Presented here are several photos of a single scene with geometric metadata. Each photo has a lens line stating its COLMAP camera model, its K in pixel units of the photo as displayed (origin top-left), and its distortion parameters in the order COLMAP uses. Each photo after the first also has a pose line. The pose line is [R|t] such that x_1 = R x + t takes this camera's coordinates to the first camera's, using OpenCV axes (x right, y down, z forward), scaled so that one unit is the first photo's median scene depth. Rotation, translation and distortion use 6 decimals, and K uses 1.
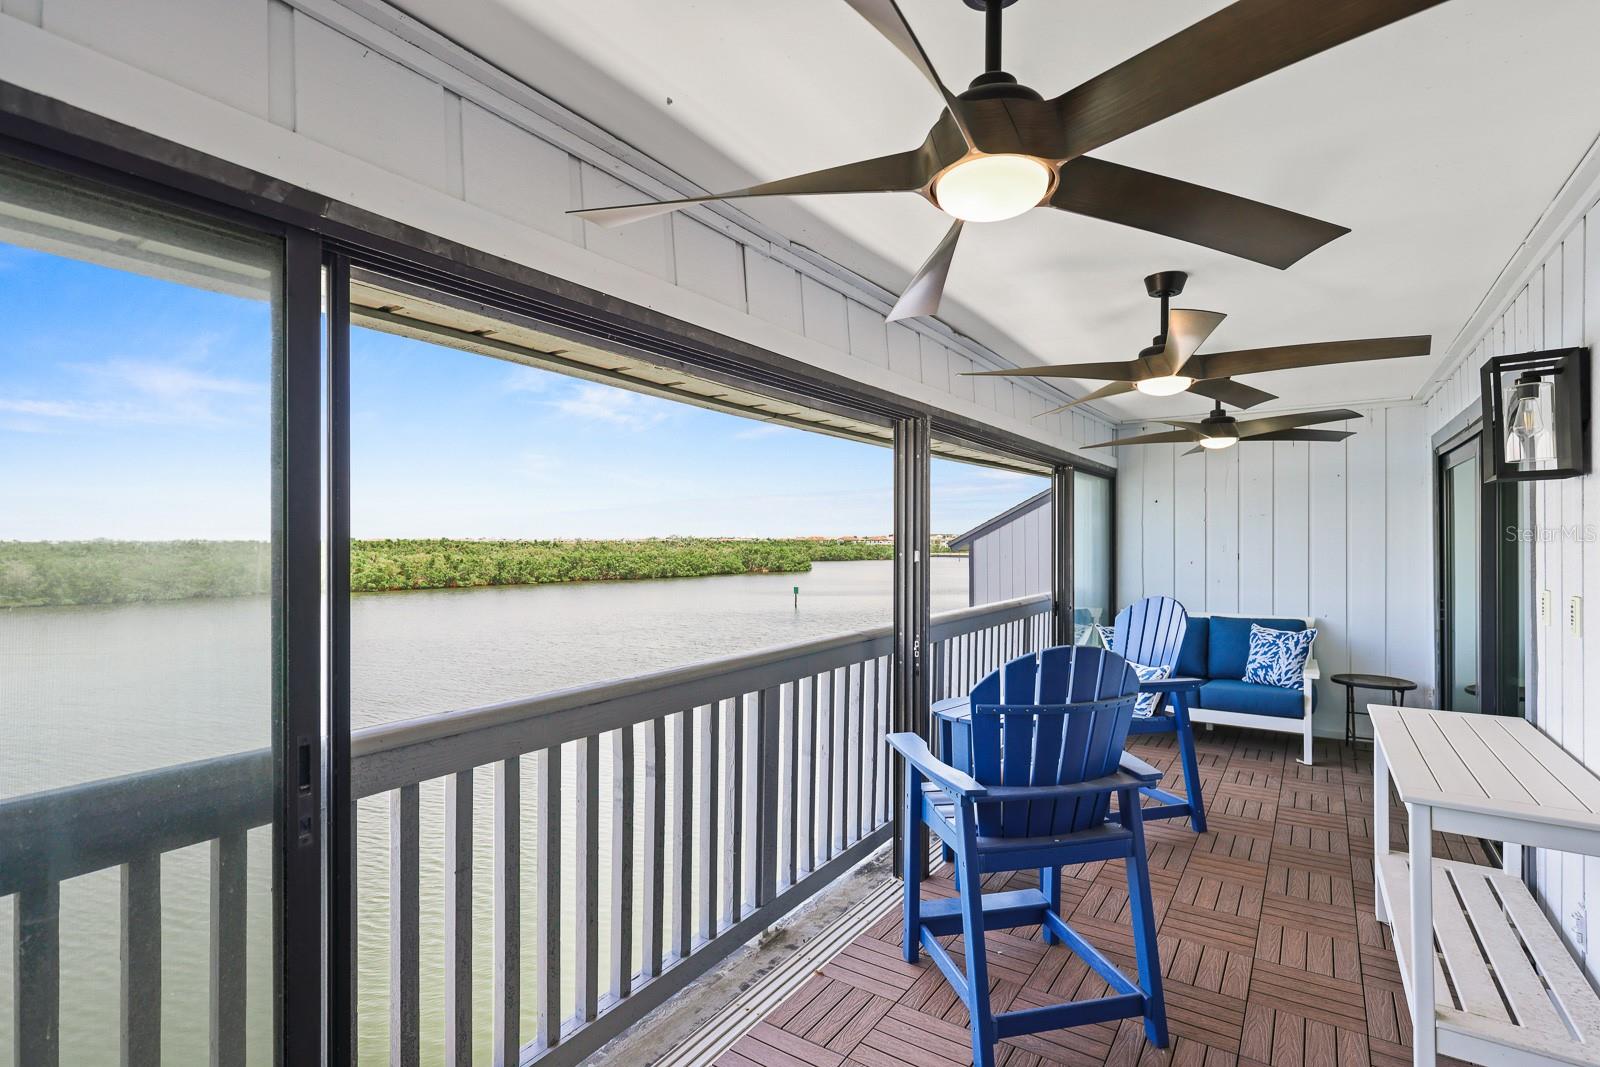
lens RADIAL K [[754.9, 0, 860.2], [0, 754.9, 535.6], [0, 0, 1]] dist [0.010572, 0.000301]
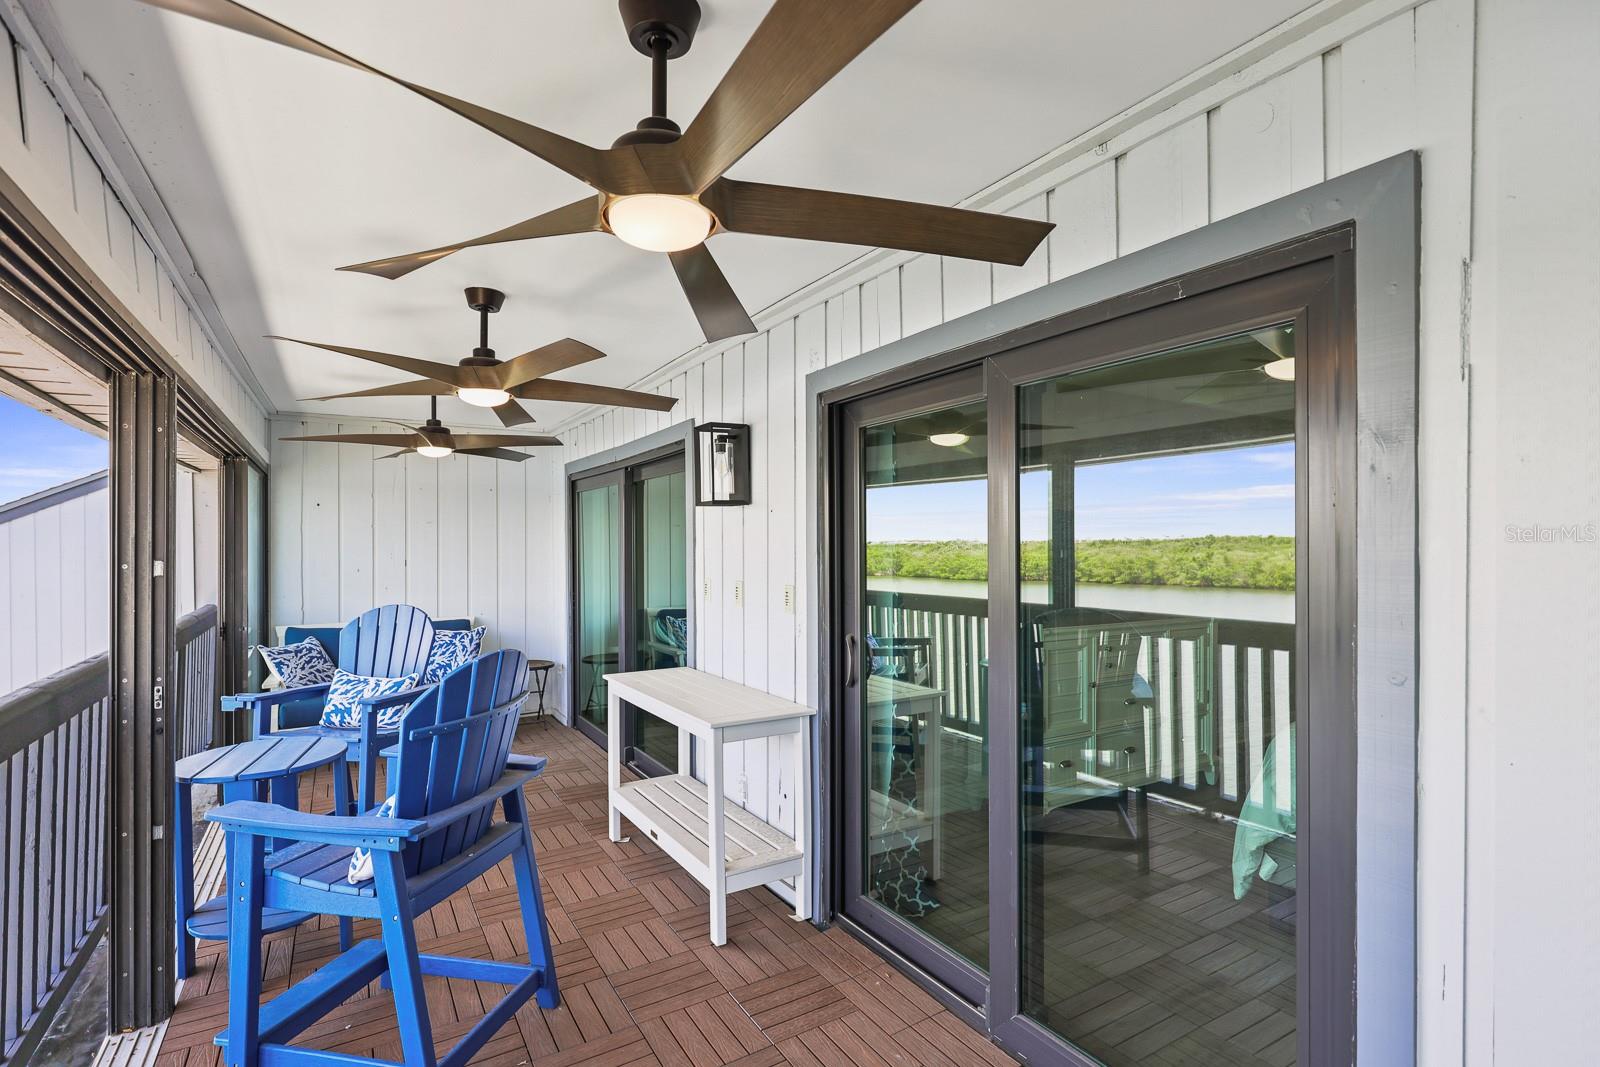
lens RADIAL K [[744.7, 0, 807.7], [0, 744.7, 538.0], [0, 0, 1]] dist [-0.001719, -0.000039]
pose [[0.450611, 0.009314, 0.892672, -0.270335], [-0.003580, 0.999956, -0.008626, 0.002083], [-0.892713, 0.000691, 0.450624, 0.125159]]
